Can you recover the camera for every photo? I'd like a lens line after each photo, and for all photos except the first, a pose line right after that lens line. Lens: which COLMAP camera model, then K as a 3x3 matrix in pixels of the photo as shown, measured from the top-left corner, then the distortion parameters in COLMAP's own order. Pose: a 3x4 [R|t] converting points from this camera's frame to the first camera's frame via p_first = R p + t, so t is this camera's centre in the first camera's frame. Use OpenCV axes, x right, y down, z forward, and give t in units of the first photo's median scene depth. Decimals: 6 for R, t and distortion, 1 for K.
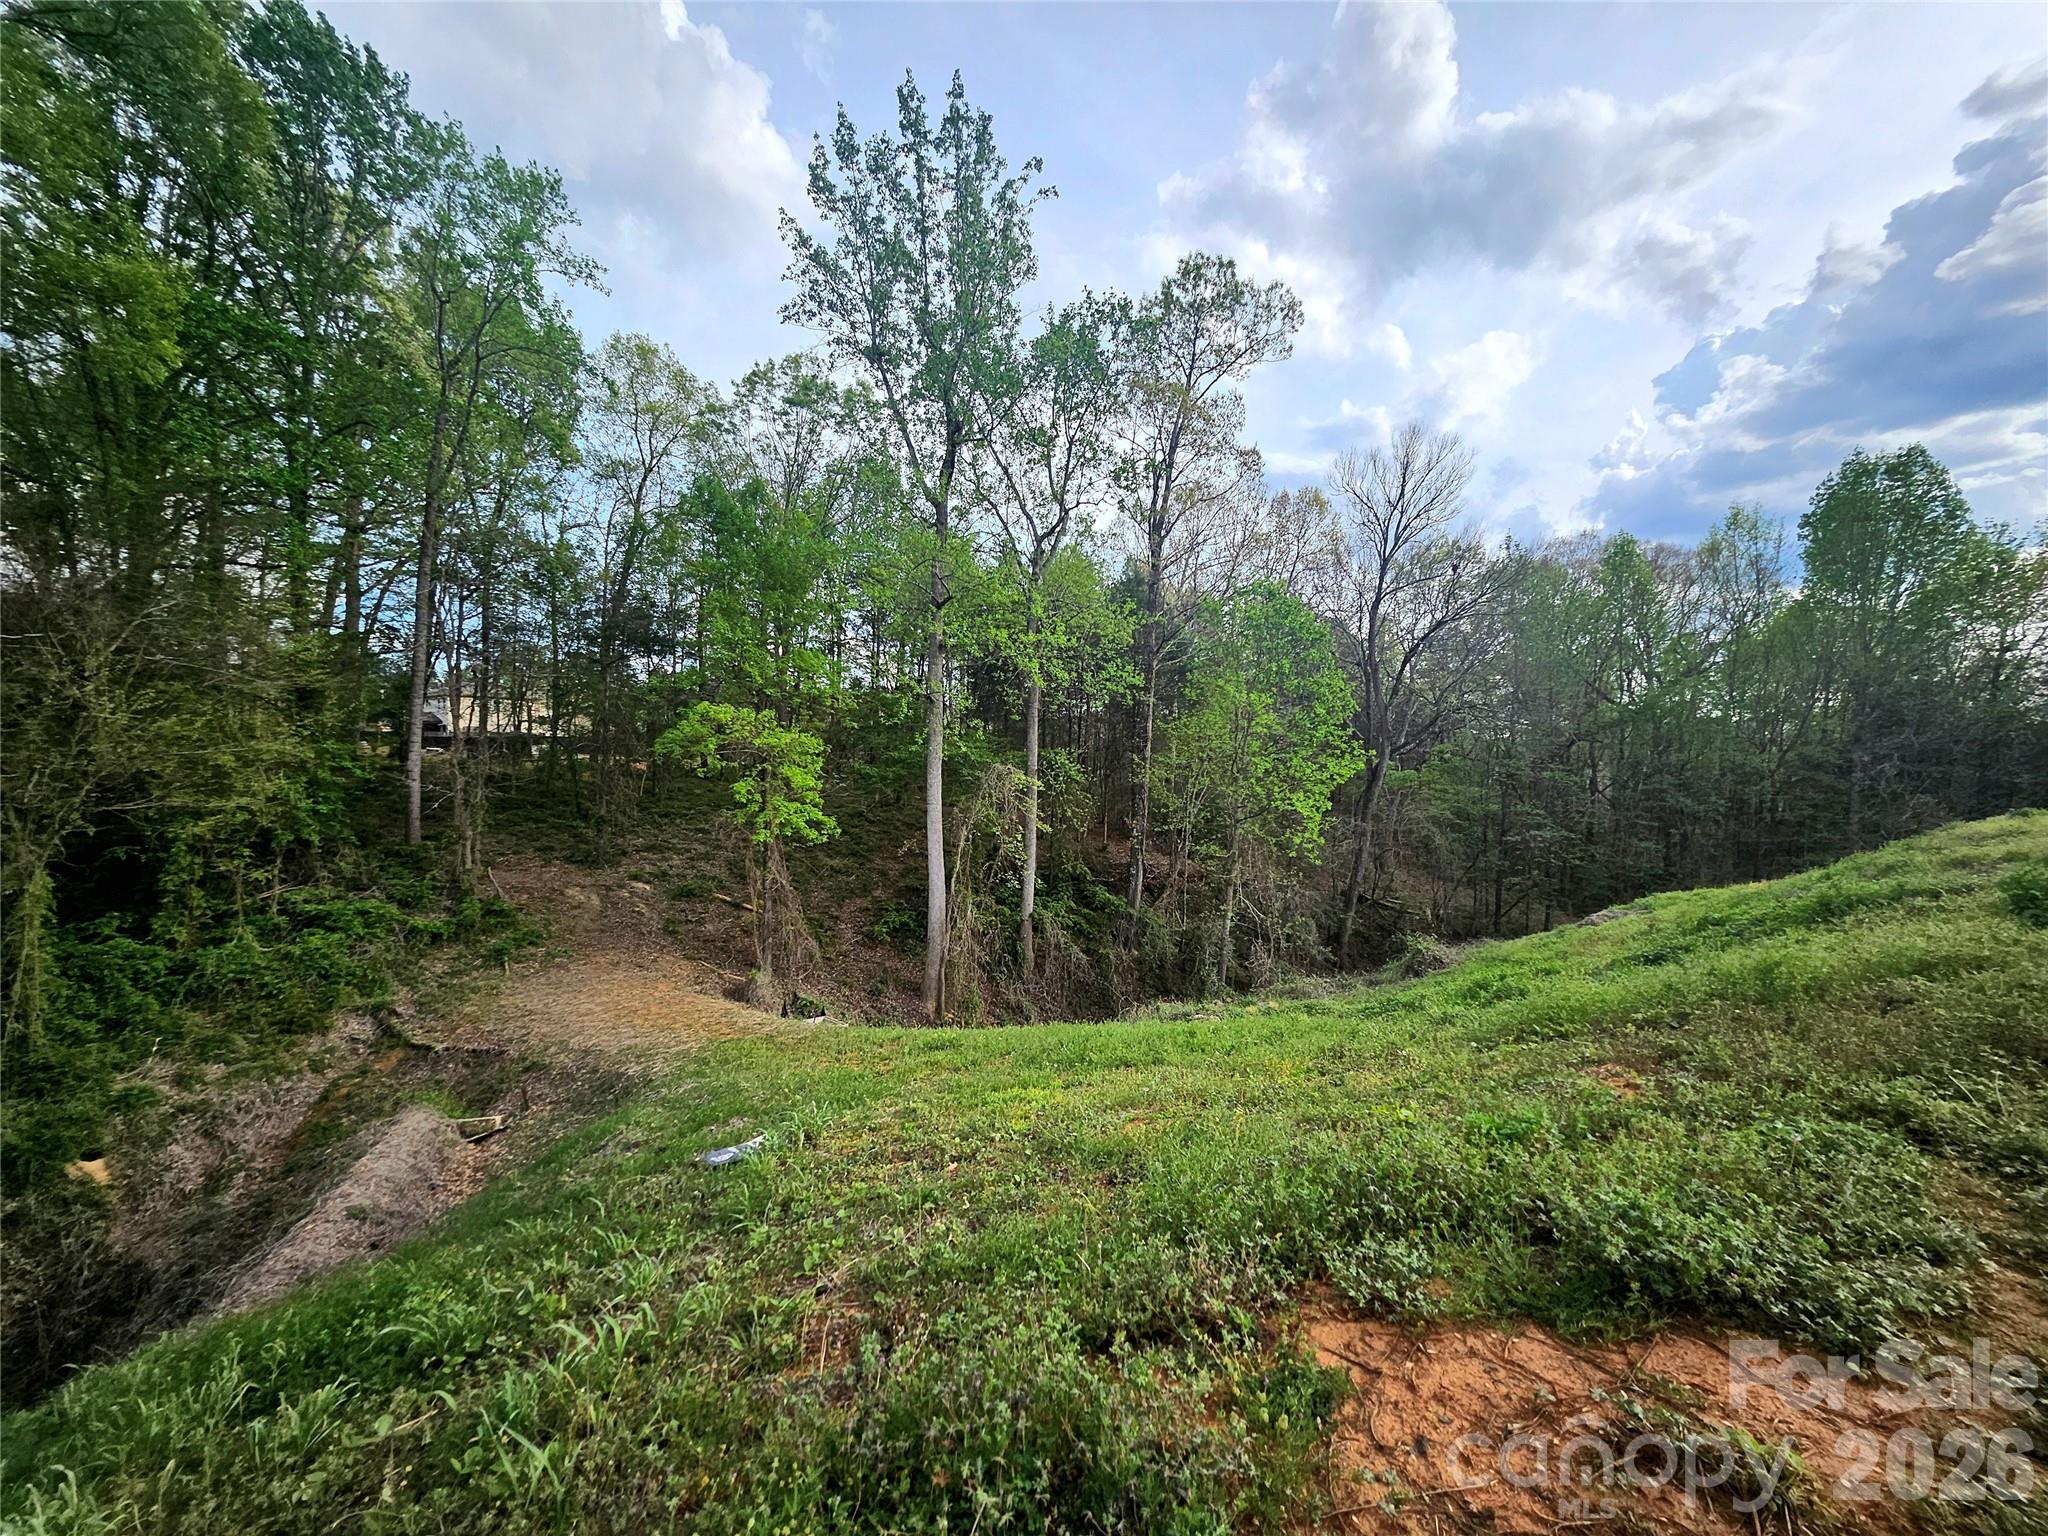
lens RADIAL K [[822.4, 0, 1025.4], [0, 822.4, 771.5], [0, 0, 1]] dist [-0.000432, -0.006944]
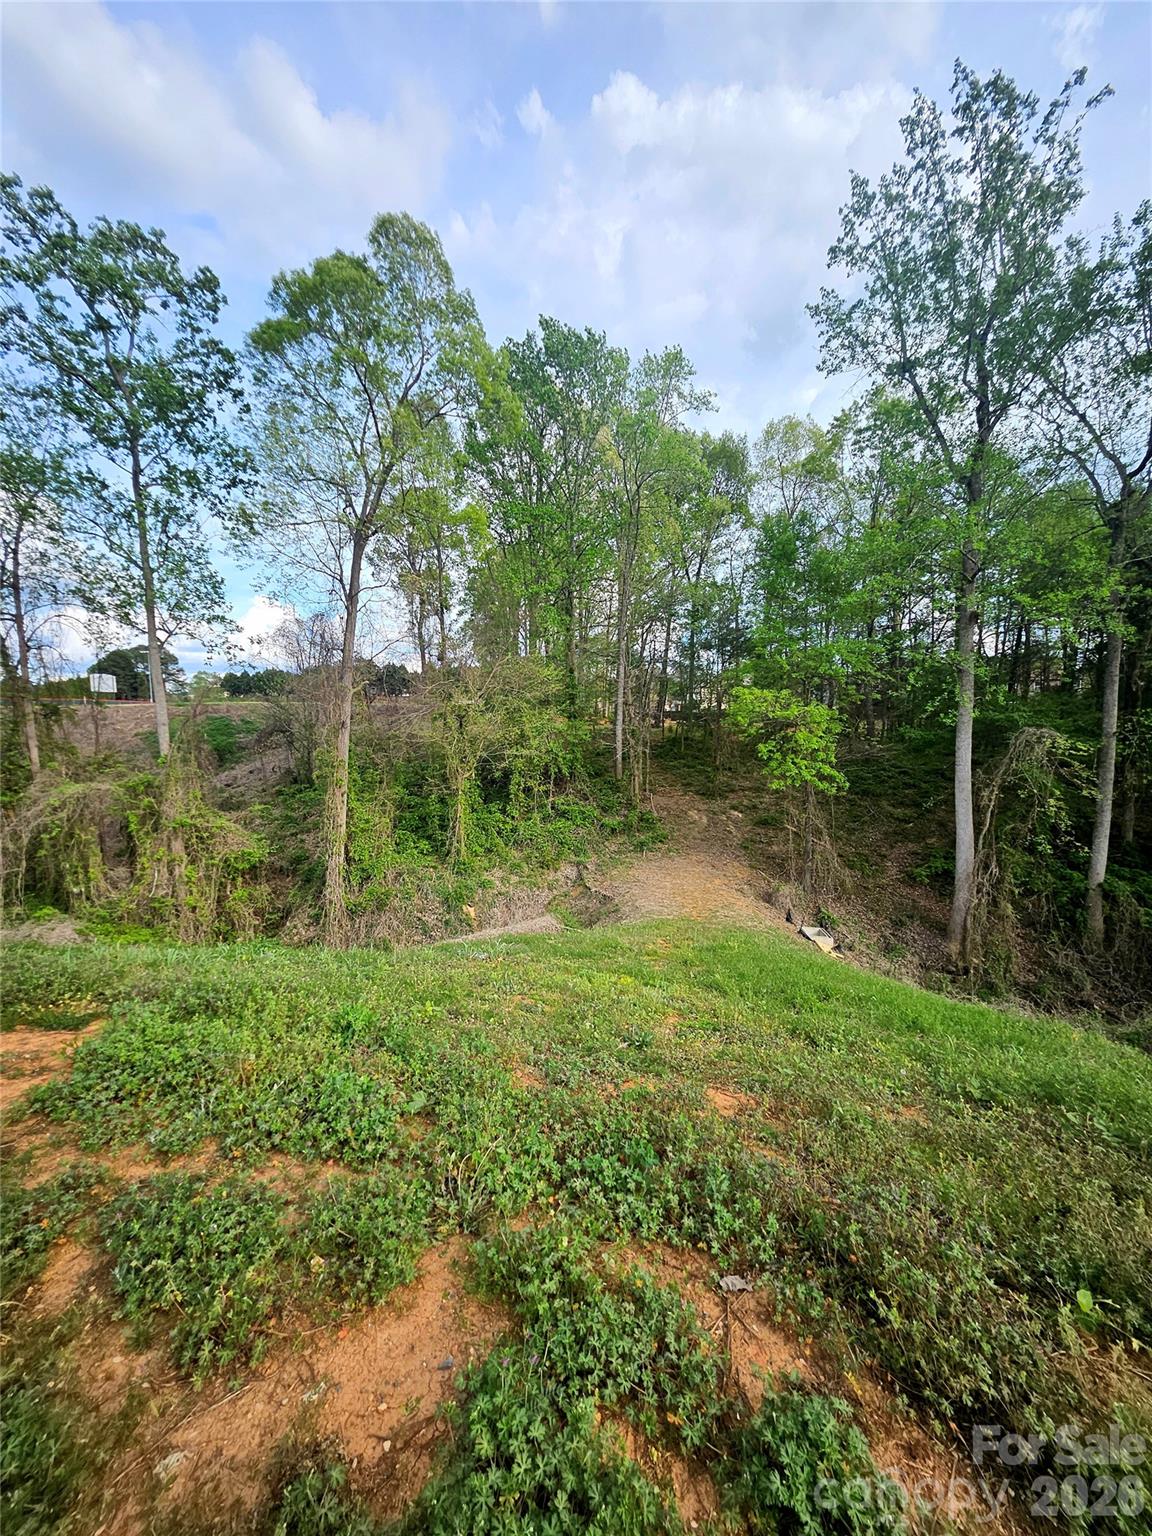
lens RADIAL K [[619.7, 0, 569.4], [0, 619.7, 770.3], [0, 0, 1]] dist [-0.017713, 0.007774]
pose [[0.609000, 0.040656, -0.792128, 0.261802], [0.007290, 0.998356, 0.056846, -0.004150], [0.793137, -0.040394, 0.607702, 0.107108]]
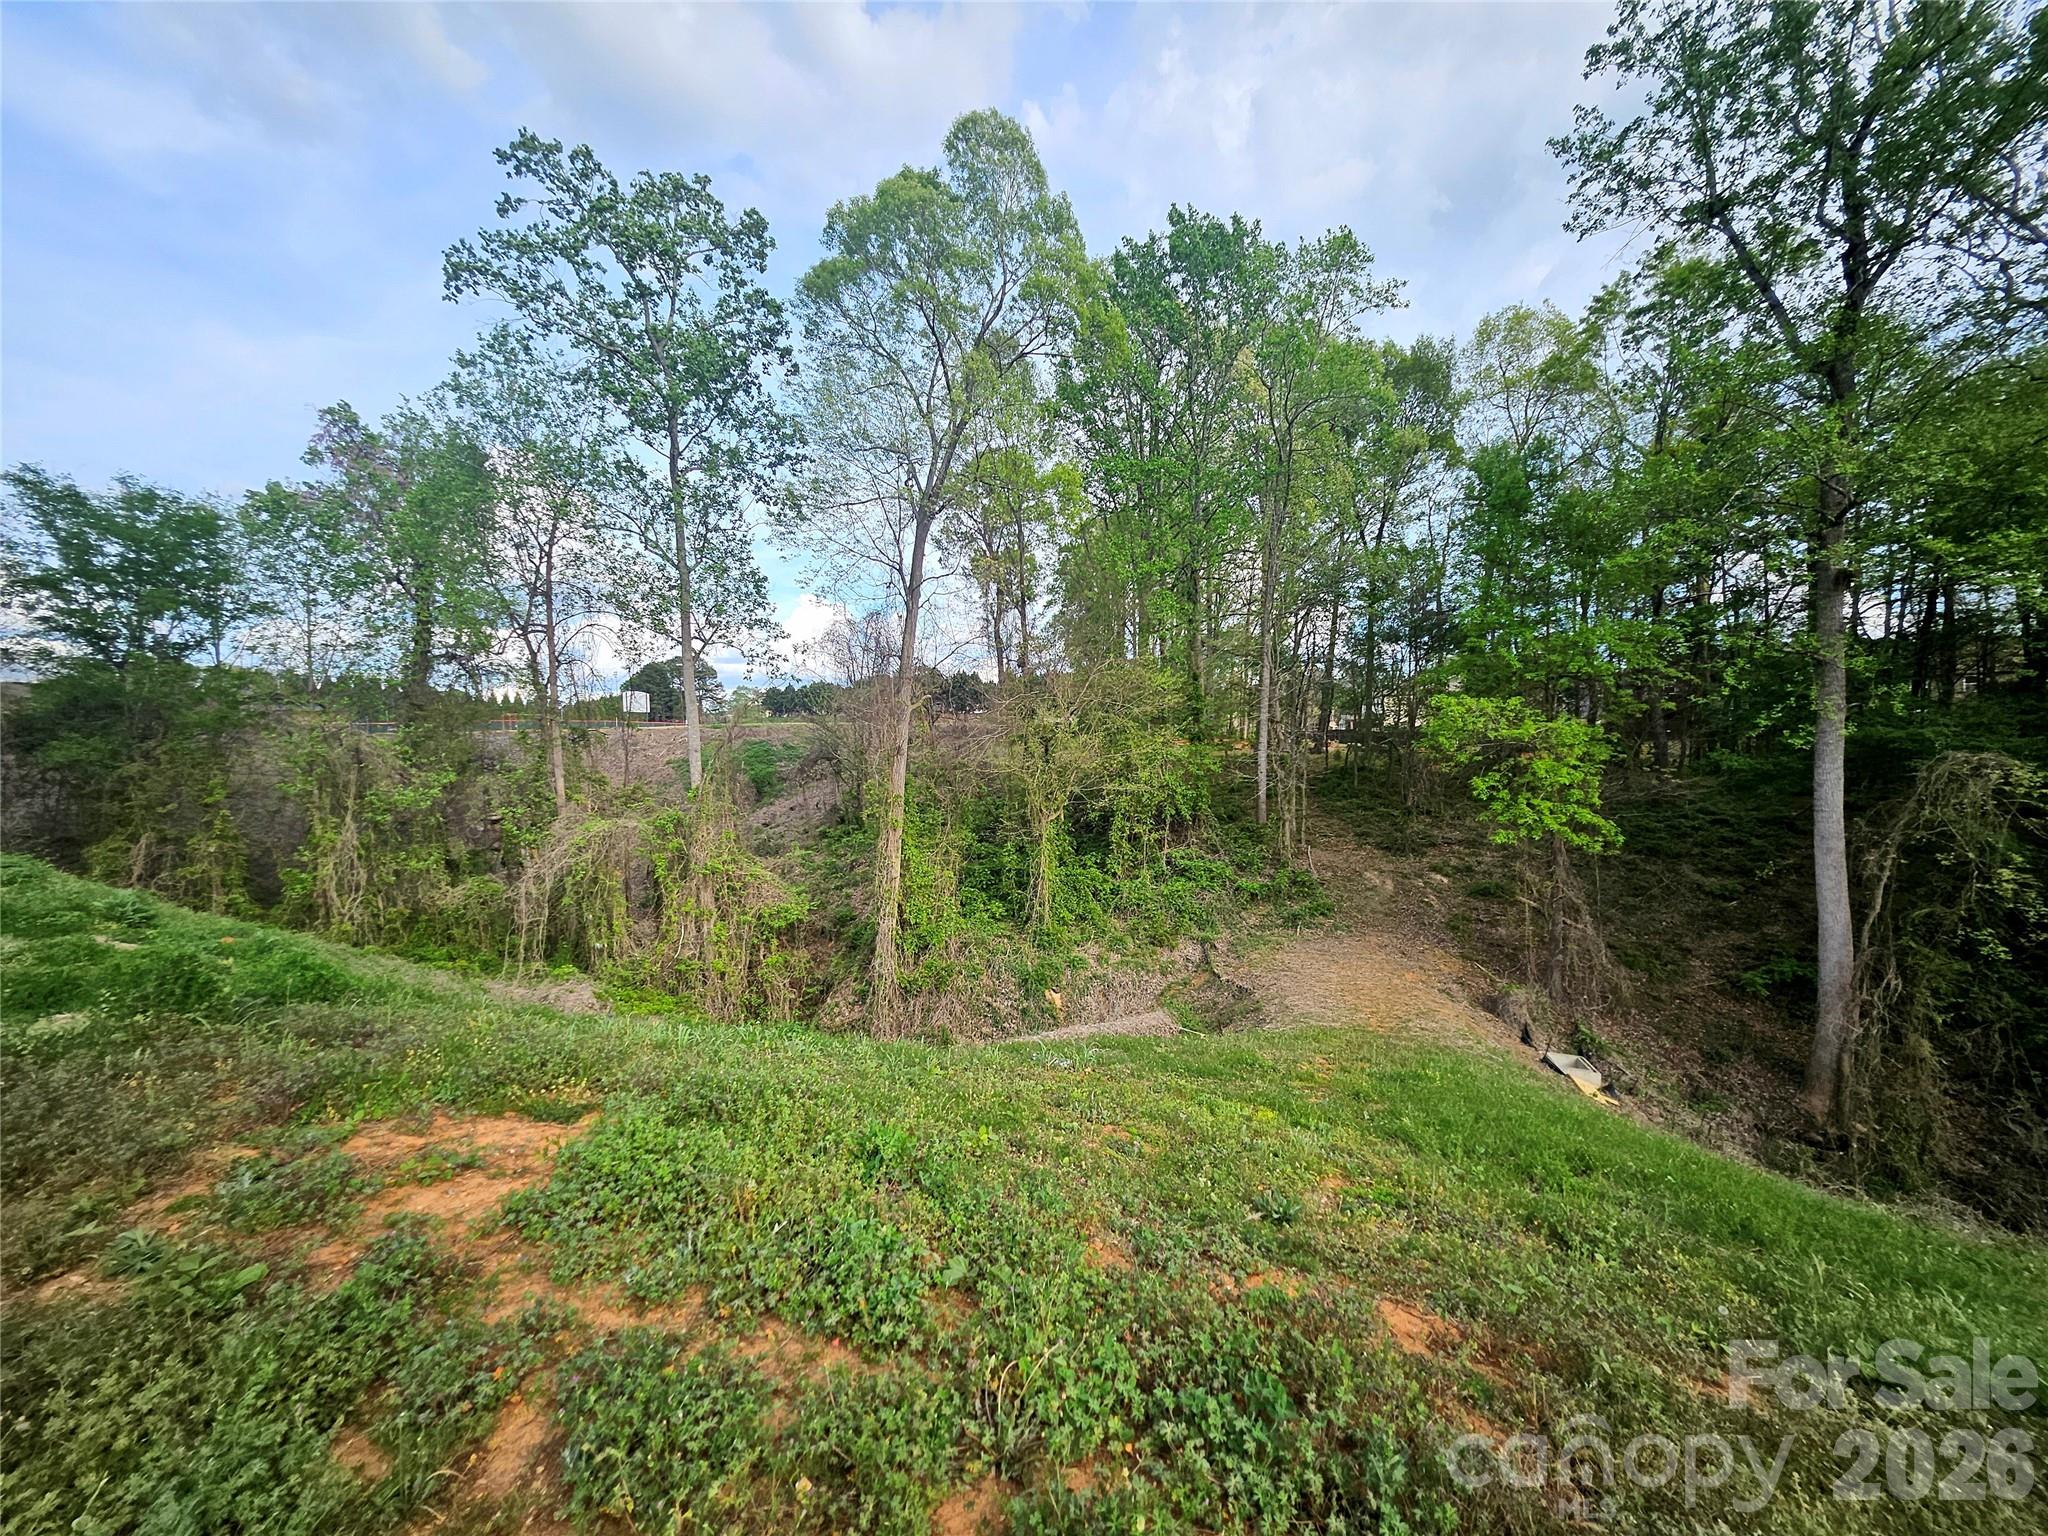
lens RADIAL K [[821.2, 0, 1020.7], [0, 821.2, 777.2], [0, 0, 1]] dist [-0.012201, 0.005635]
pose [[0.427925, 0.012477, -0.903728, 0.258295], [0.006883, 0.999831, 0.017063, -0.007059], [0.903788, -0.013522, 0.427766, 0.120704]]
